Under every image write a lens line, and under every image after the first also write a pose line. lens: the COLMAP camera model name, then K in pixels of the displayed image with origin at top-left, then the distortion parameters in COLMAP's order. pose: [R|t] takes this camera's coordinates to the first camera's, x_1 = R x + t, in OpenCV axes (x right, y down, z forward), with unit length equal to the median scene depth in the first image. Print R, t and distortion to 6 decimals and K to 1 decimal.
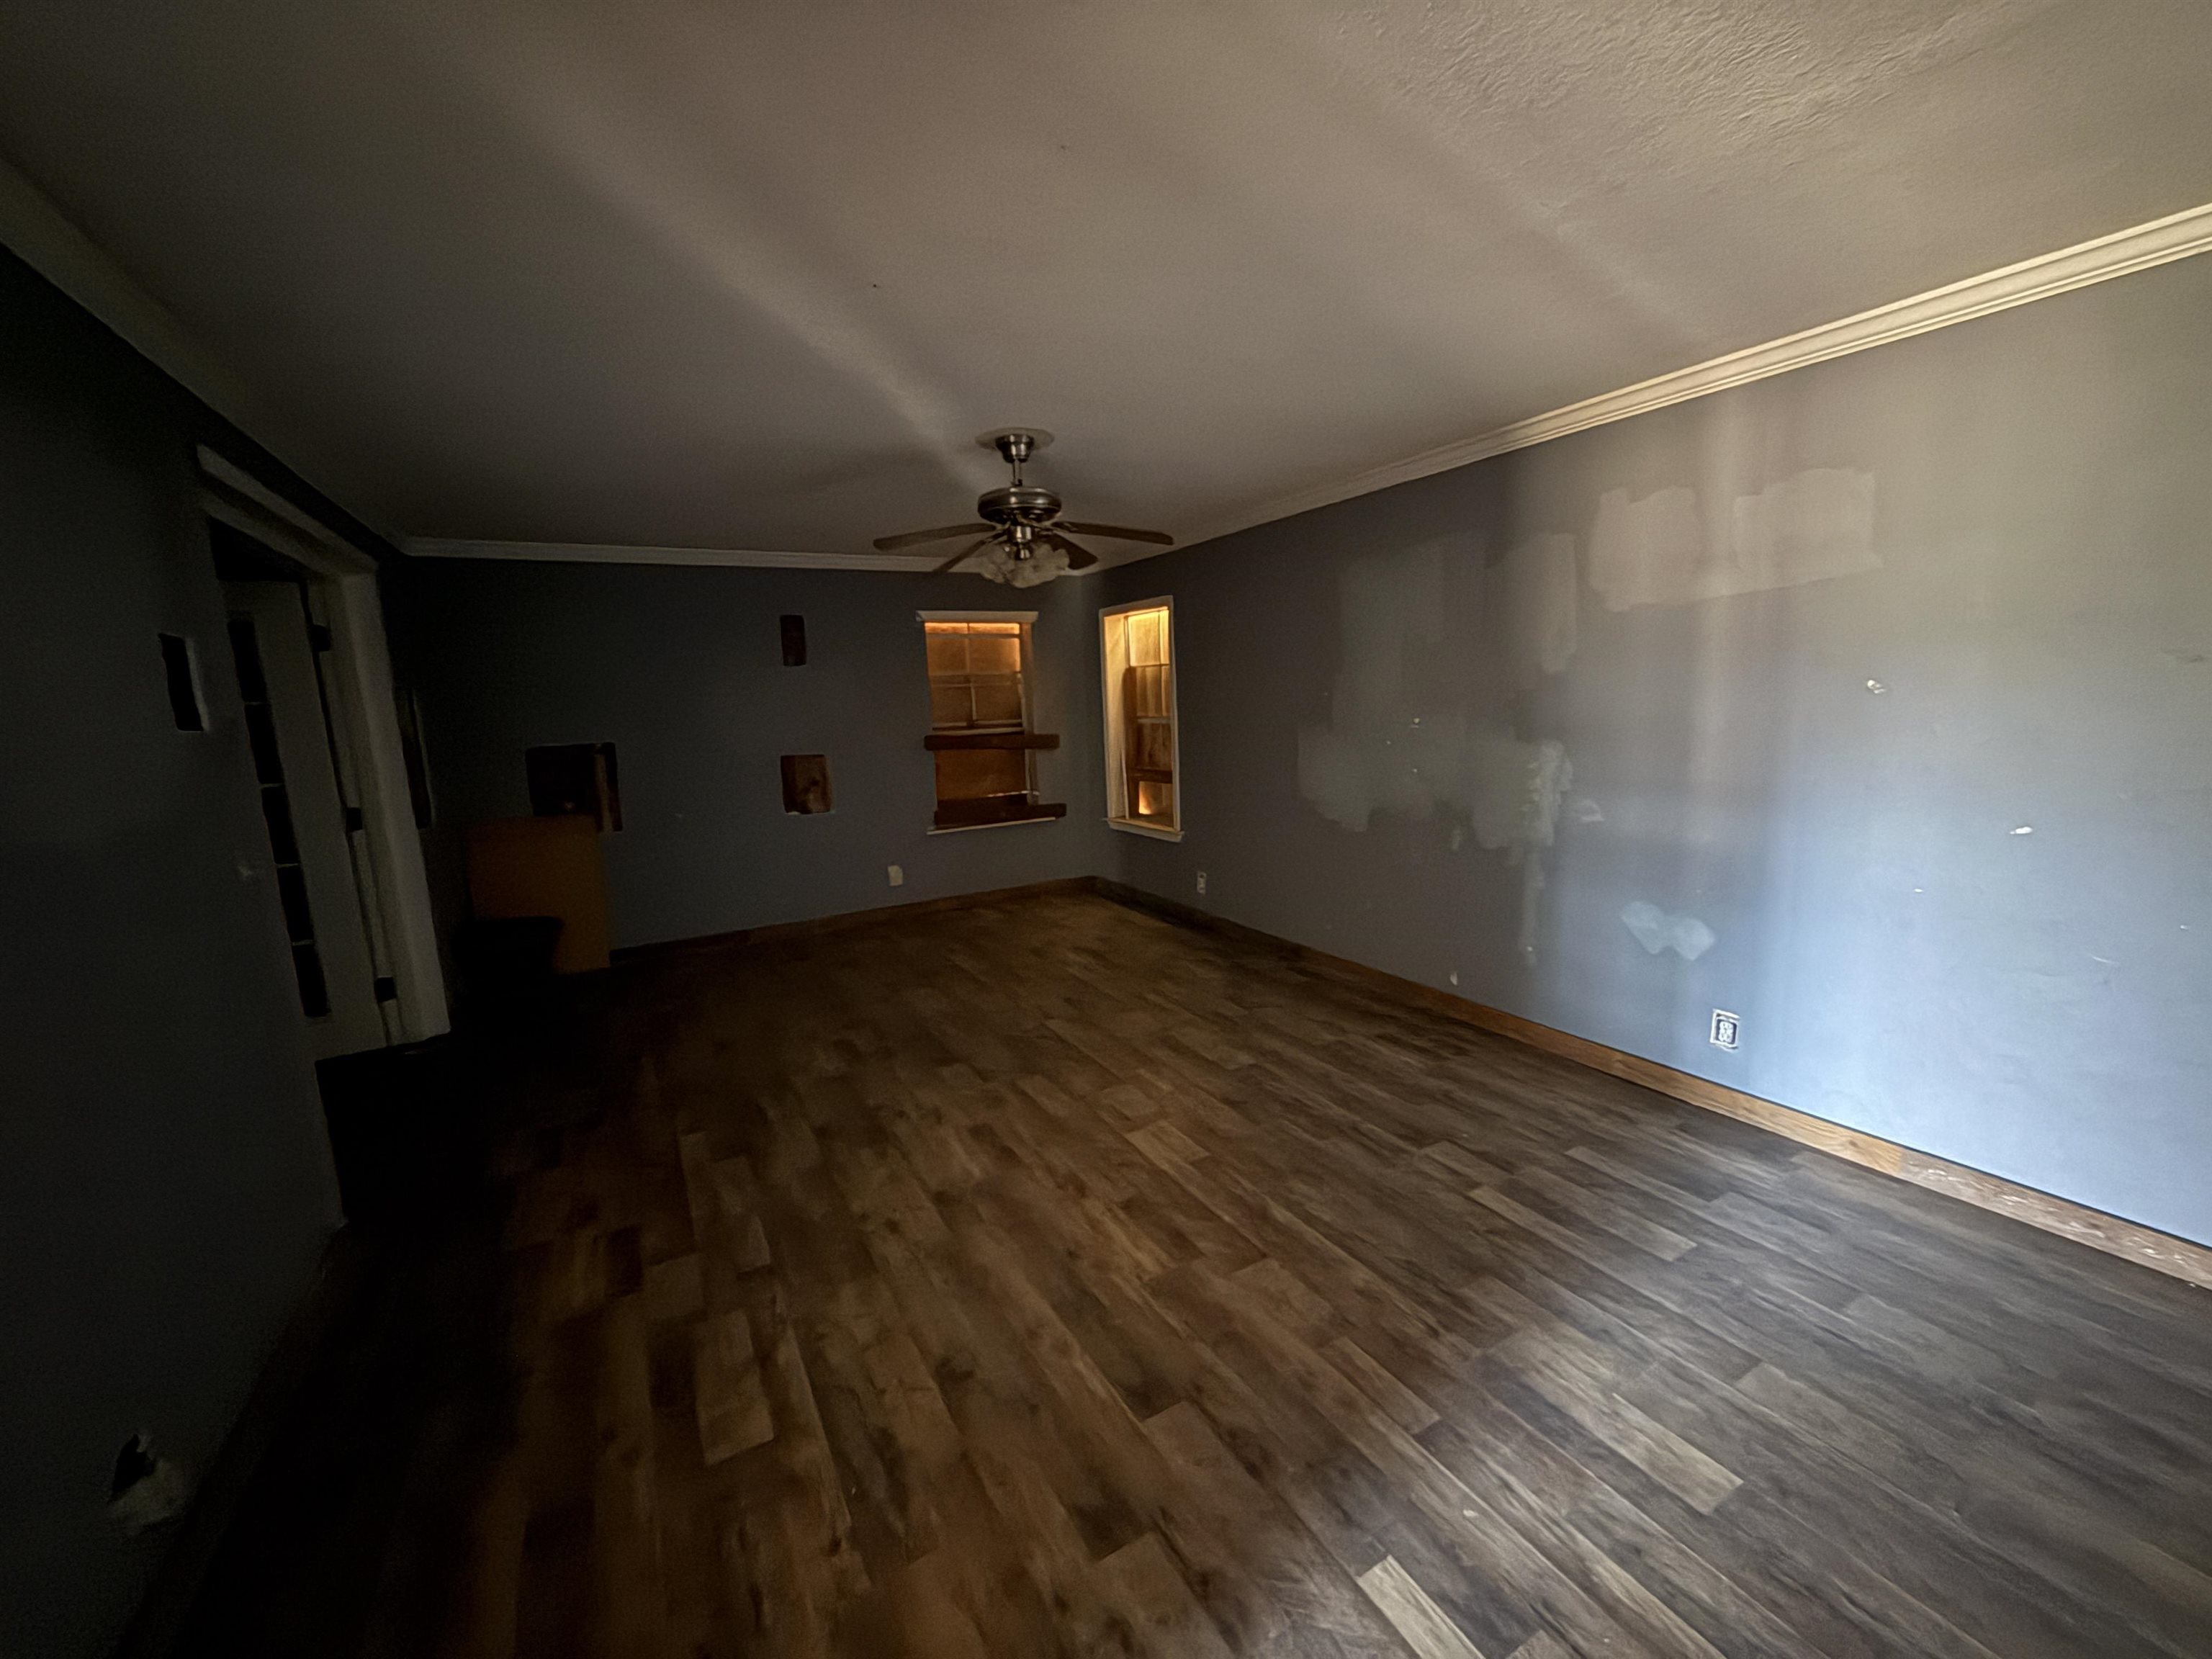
lens RADIAL K [[877.4, 0, 1105.7], [0, 877.4, 830.0], [0, 0, 1]] dist [-0.003105, -0.000395]
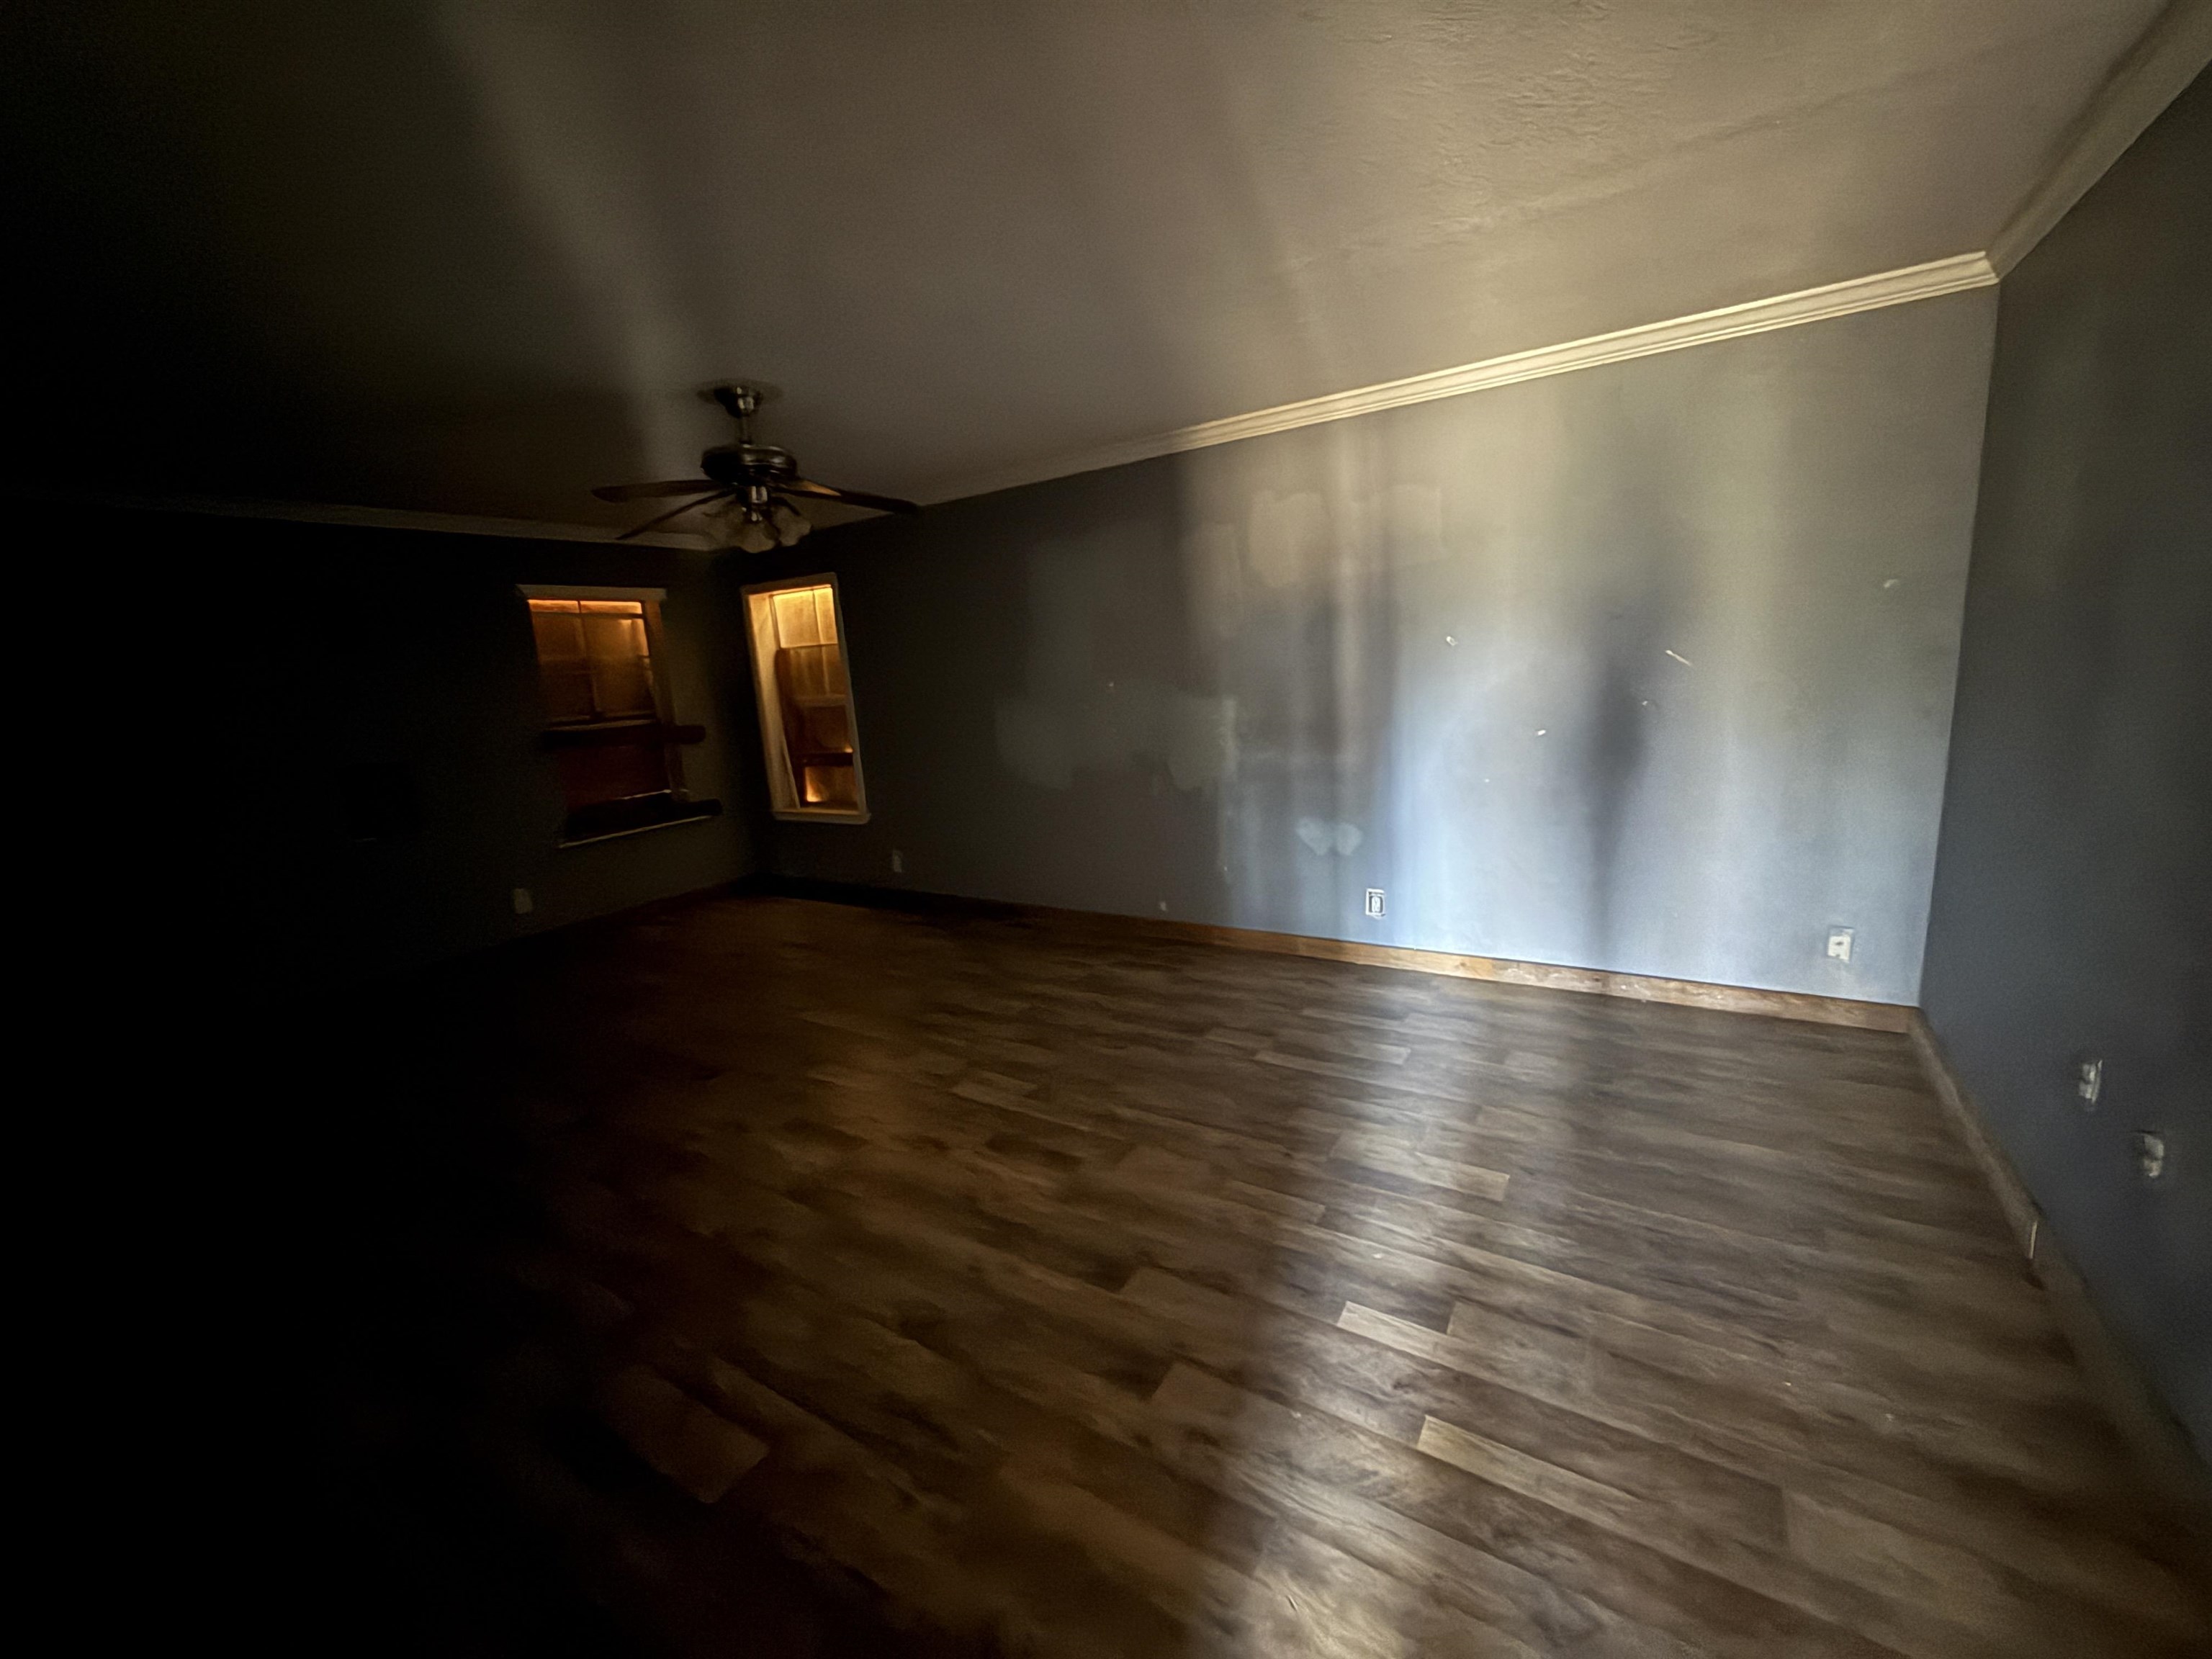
lens RADIAL K [[877.4, 0, 1099.8], [0, 877.4, 833.4], [0, 0, 1]] dist [-0.003105, -0.000395]
pose [[0.881658, -0.110164, 0.458850, -0.290036], [0.104840, 0.993795, 0.037152, 0.031530], [-0.460095, 0.015350, 0.887737, 0.004746]]
